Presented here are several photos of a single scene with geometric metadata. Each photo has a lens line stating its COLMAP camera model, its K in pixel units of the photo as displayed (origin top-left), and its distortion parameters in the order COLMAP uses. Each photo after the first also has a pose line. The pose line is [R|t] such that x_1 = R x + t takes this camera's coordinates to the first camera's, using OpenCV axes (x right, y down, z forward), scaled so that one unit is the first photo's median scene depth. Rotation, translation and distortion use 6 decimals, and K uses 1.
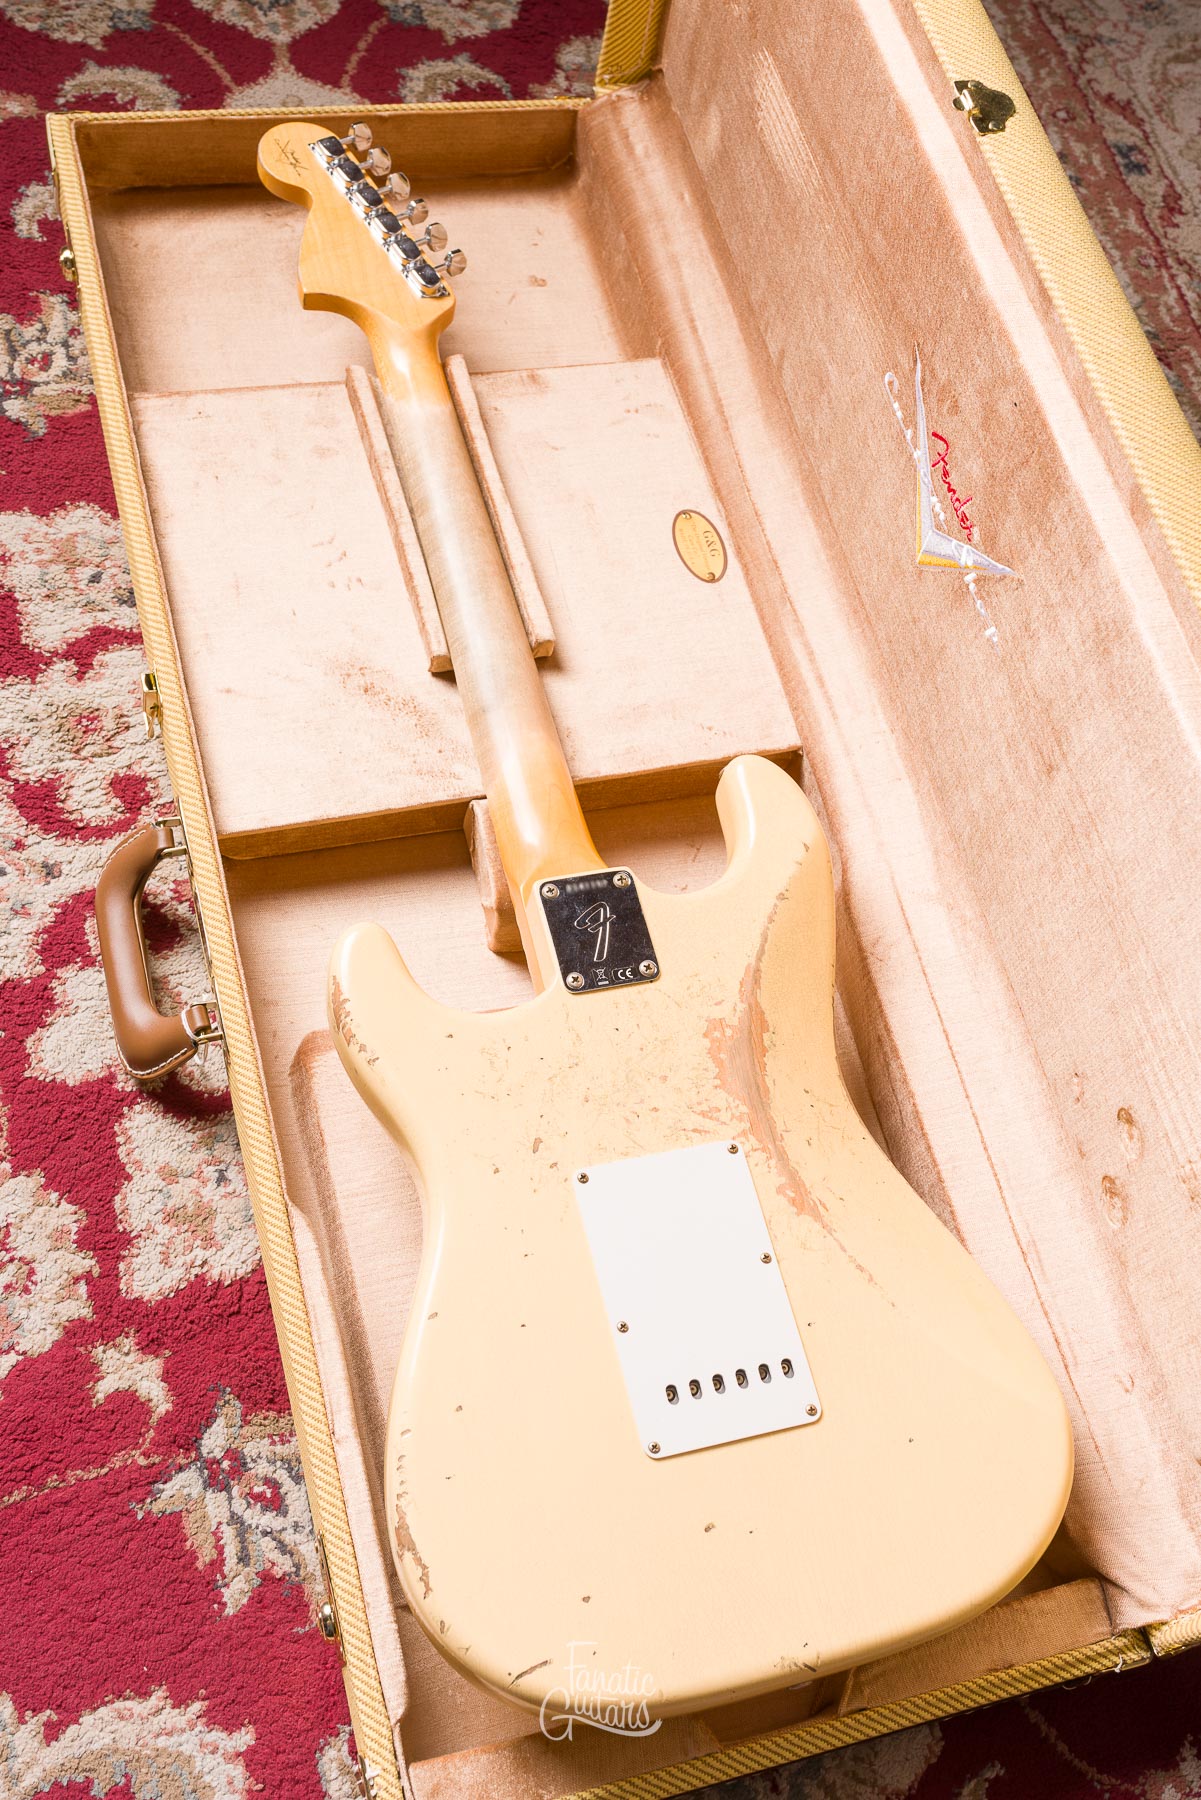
lens RADIAL K [[1956.7, 0, 601.1], [0, 1956.7, 881.4], [0, 0, 1]] dist [0.002936, -0.021360]
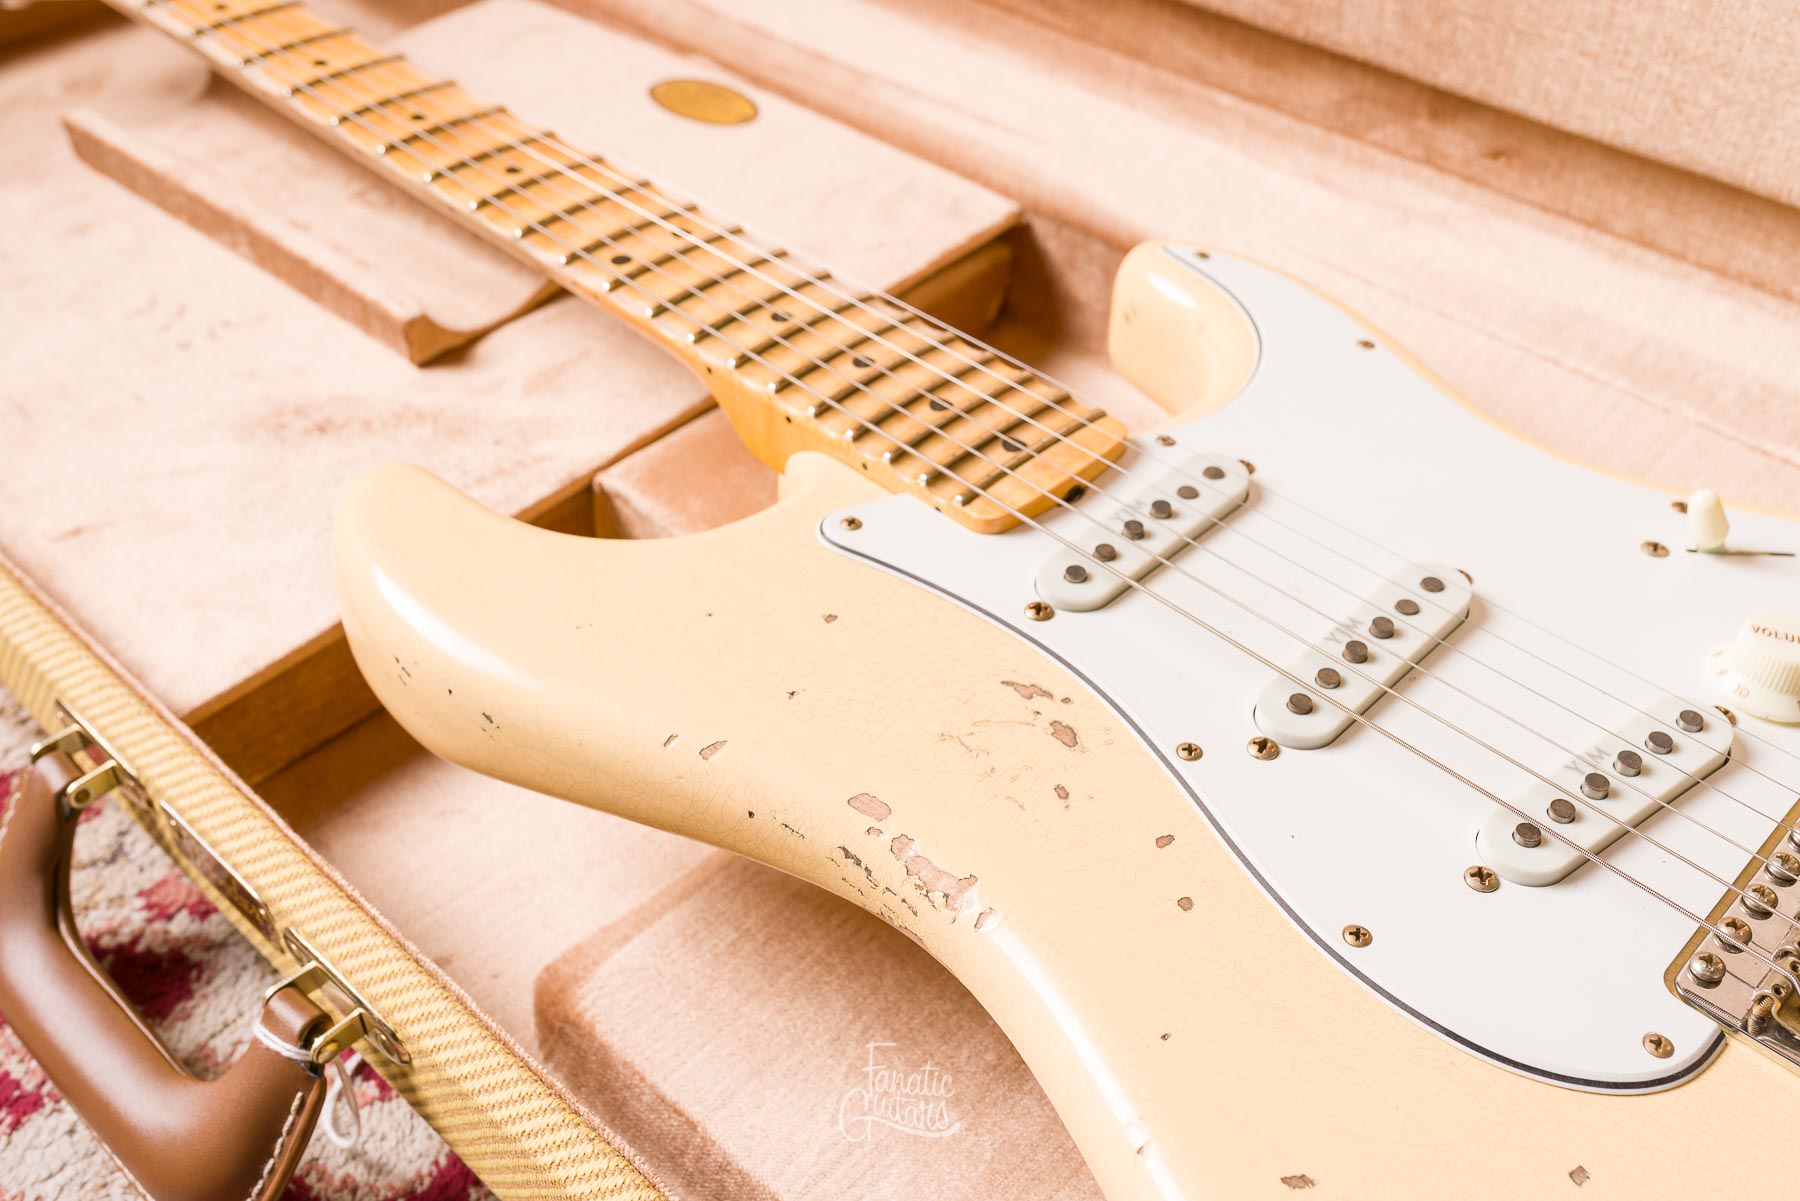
lens RADIAL K [[1789.8, 0, 897.5], [0, 1789.8, 598.9], [0, 0, 1]] dist [0.002296, -0.005882]
pose [[0.837225, -0.485086, 0.252478, -0.137362], [0.538424, 0.811971, -0.225393, 0.142848], [-0.095670, 0.324645, 0.940985, 0.539817]]
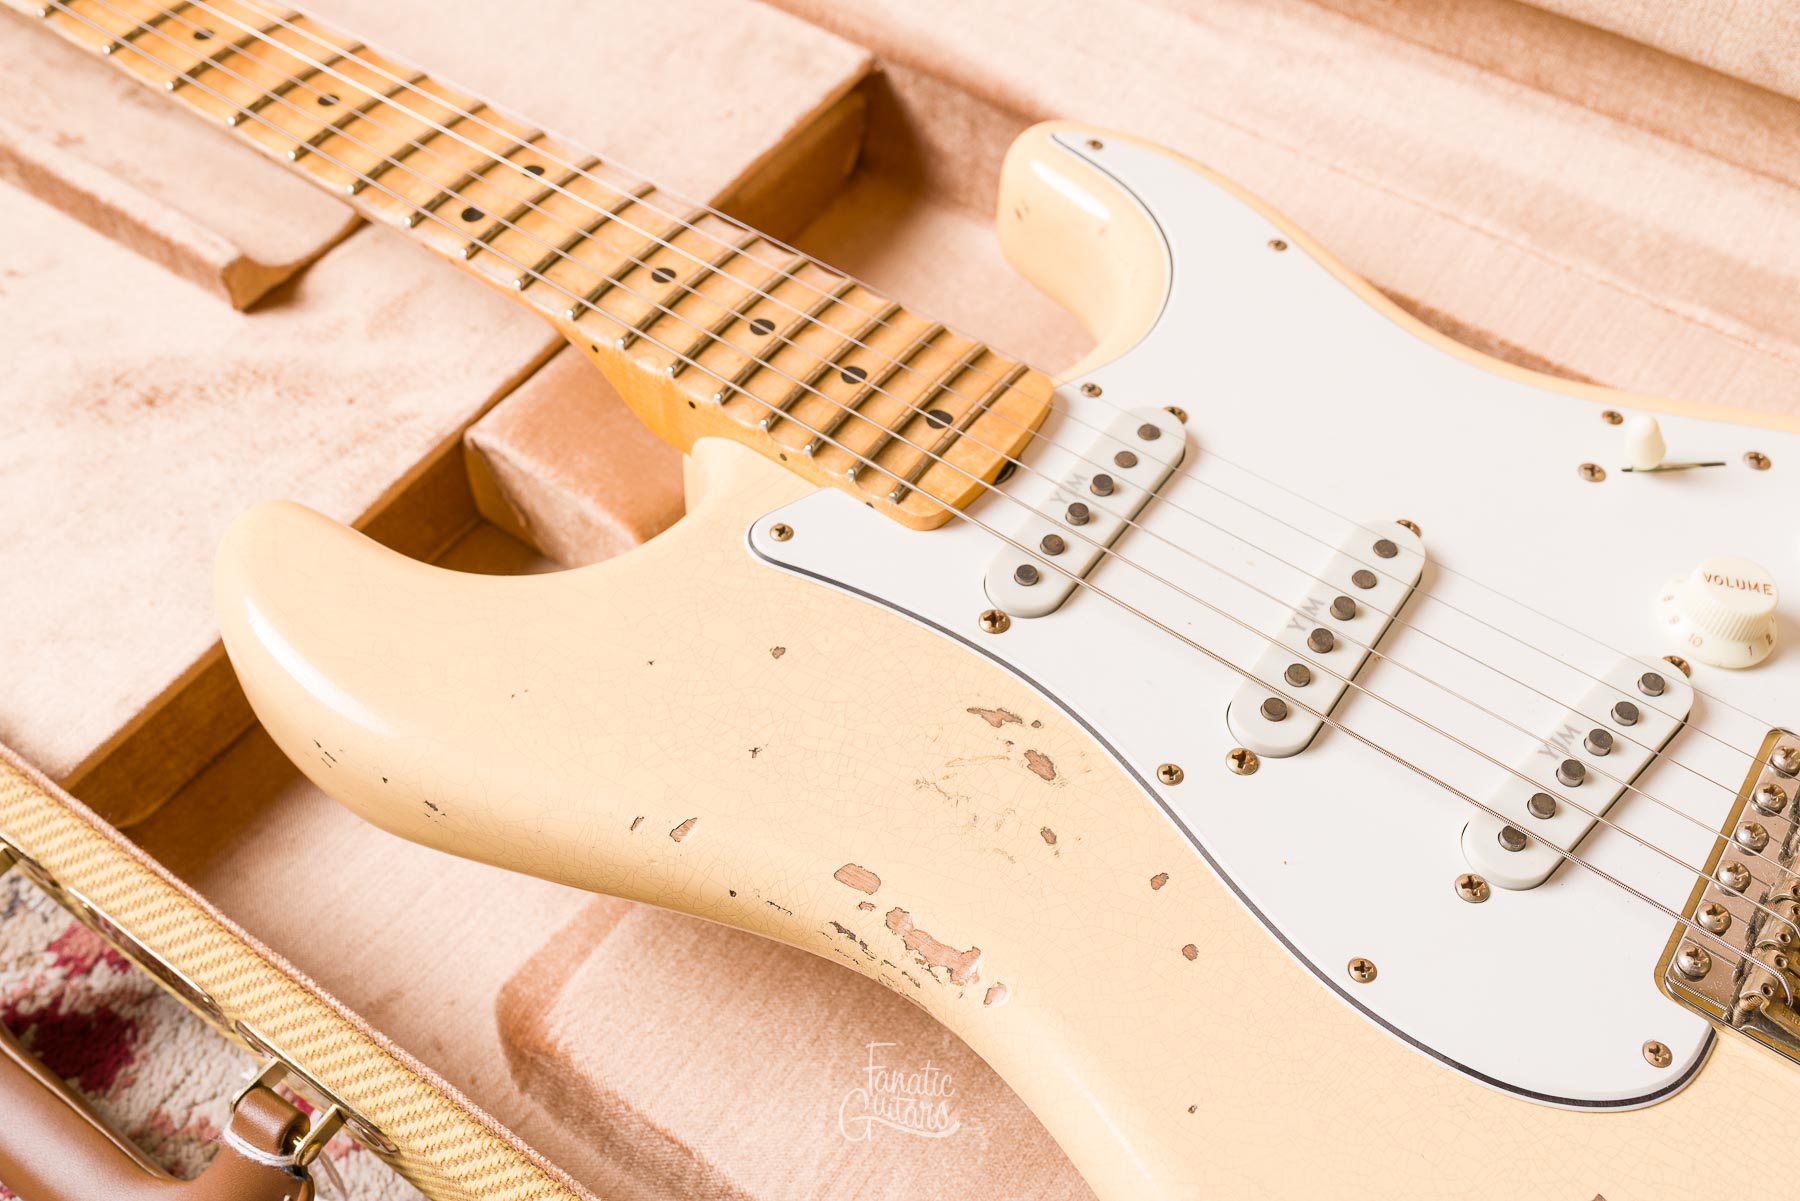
lens RADIAL K [[1789.8, 0, 897.5], [0, 1789.8, 598.9], [0, 0, 1]] dist [0.002296, -0.005882]
pose [[0.756225, -0.609862, 0.237048, -0.117130], [0.629853, 0.776633, -0.011269, 0.067008], [-0.177227, 0.157827, 0.971432, 0.543221]]
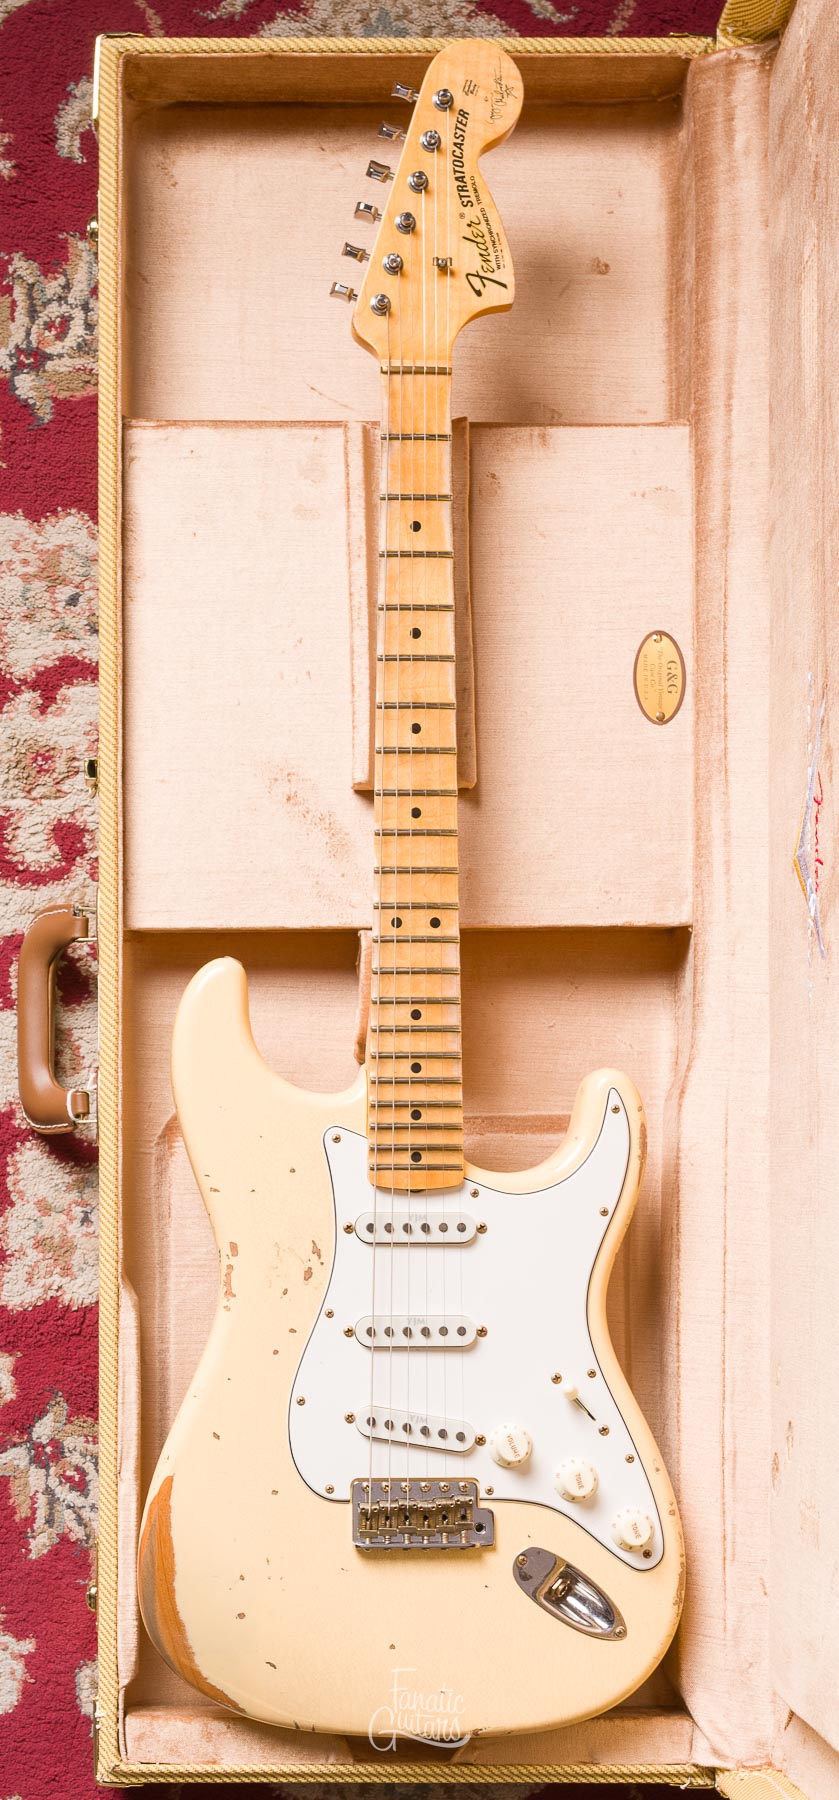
lens RADIAL K [[2419.0, 0, 195.1], [0, 2419.0, 1283.3], [0, 0, 1]] dist [-0.000624, 0.001068]
pose [[0.948193, 0.255794, -0.188415, 0.149247], [-0.143192, 0.873508, 0.465274, -0.480886], [0.283596, -0.414190, 0.864882, -0.263749]]
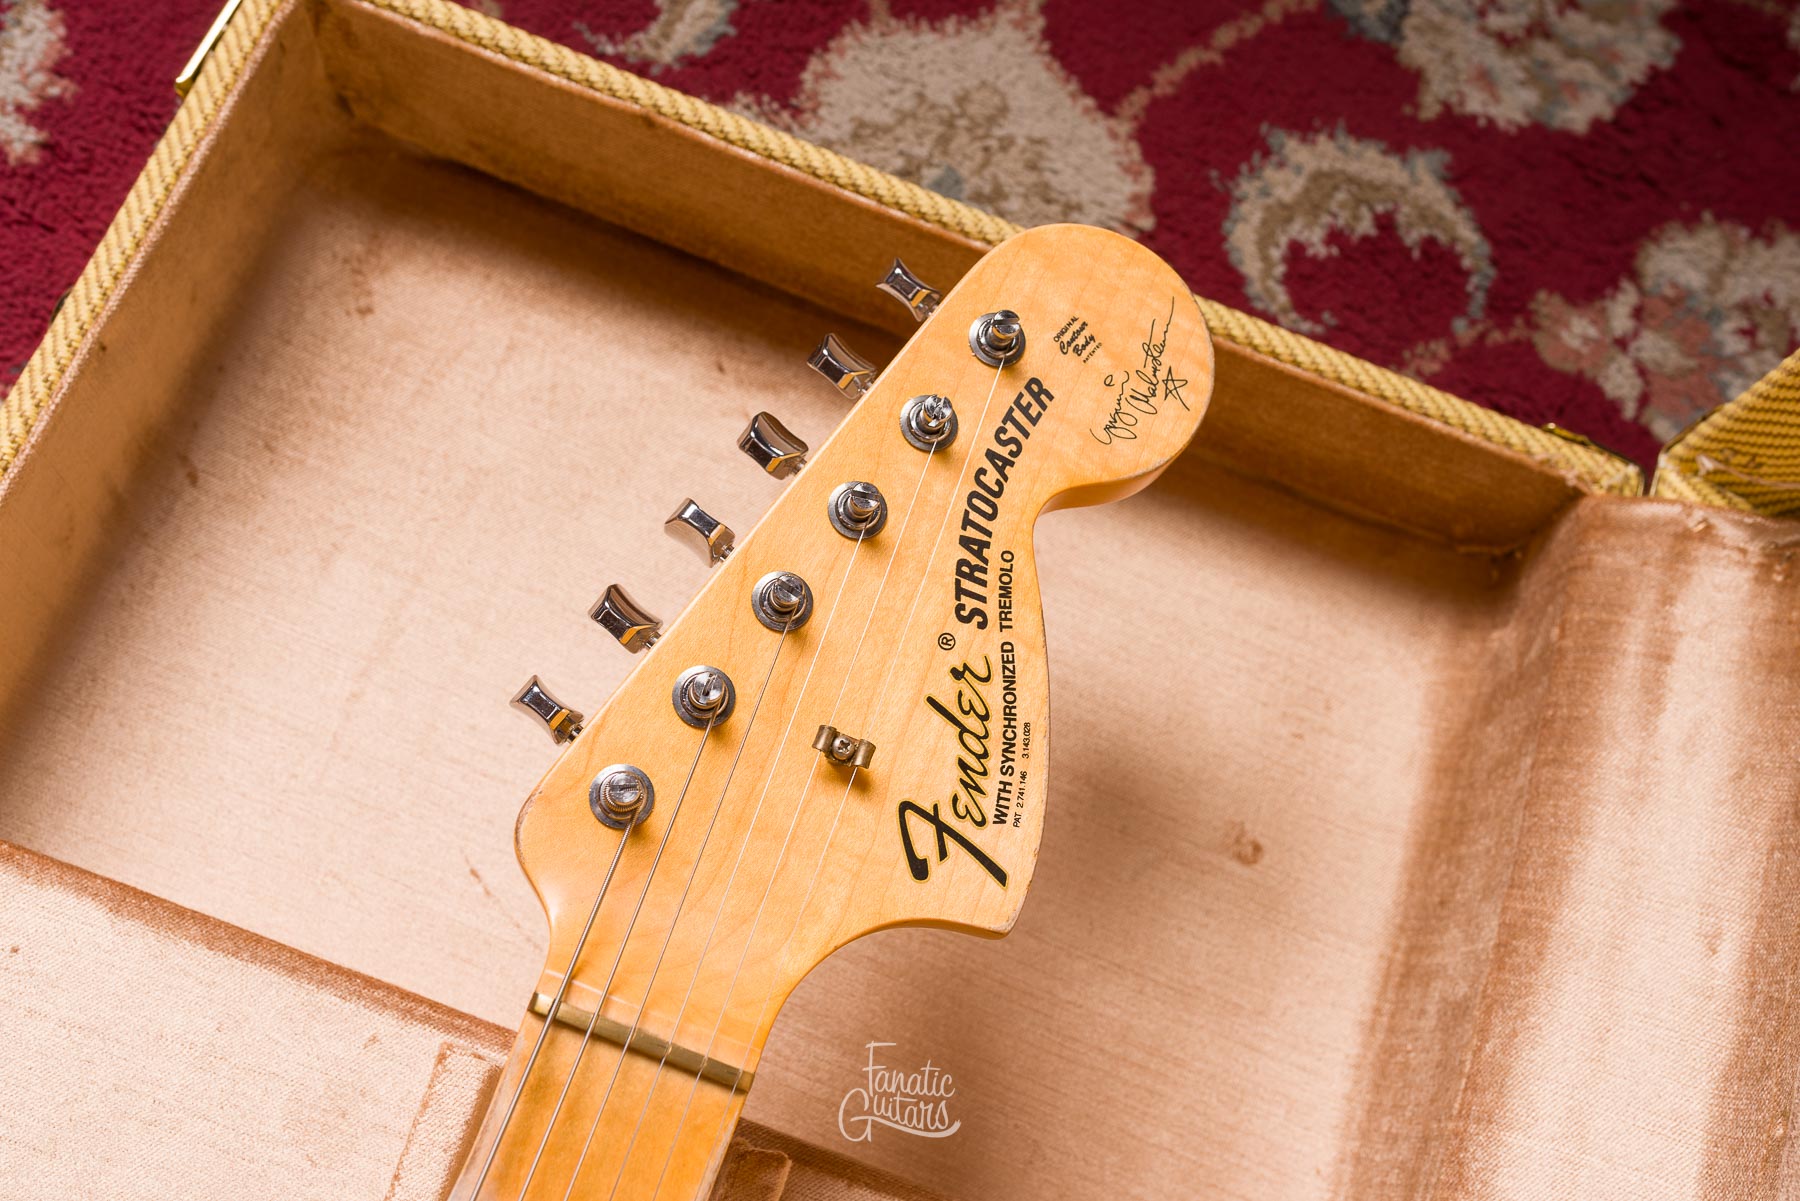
lens RADIAL K [[1789.8, 0, 897.5], [0, 1789.8, 598.9], [0, 0, 1]] dist [0.002296, -0.005882]
pose [[0.830842, 0.504009, -0.235959, -0.036936], [-0.489248, 0.863583, 0.121908, -0.440783], [0.265213, 0.014156, 0.964086, 0.800911]]
